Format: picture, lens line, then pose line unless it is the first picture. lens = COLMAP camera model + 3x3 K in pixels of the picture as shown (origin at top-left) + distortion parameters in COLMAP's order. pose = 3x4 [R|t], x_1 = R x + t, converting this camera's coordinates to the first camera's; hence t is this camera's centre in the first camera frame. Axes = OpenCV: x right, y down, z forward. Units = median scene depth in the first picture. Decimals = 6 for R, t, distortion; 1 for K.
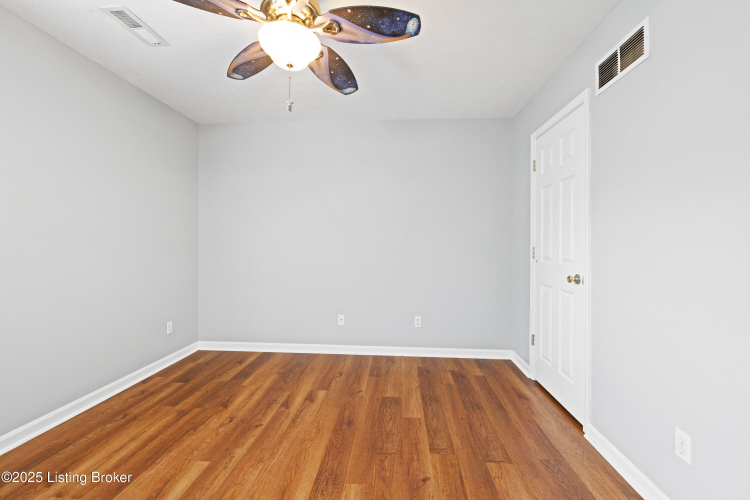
lens RADIAL K [[316.9, 0, 378.2], [0, 316.9, 247.4], [0, 0, 1]] dist [-0.003123, -0.000319]
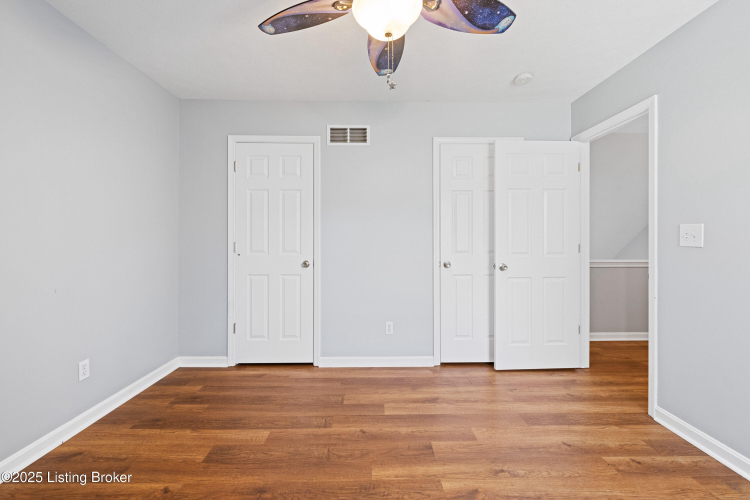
lens RADIAL K [[316.9, 0, 378.4], [0, 316.9, 244.3], [0, 0, 1]] dist [-0.003123, -0.000319]
pose [[-0.080035, -0.021112, 0.996568, -0.810447], [0.008565, 0.999724, 0.021867, -0.016898], [-0.996755, 0.010285, -0.079832, 0.781584]]
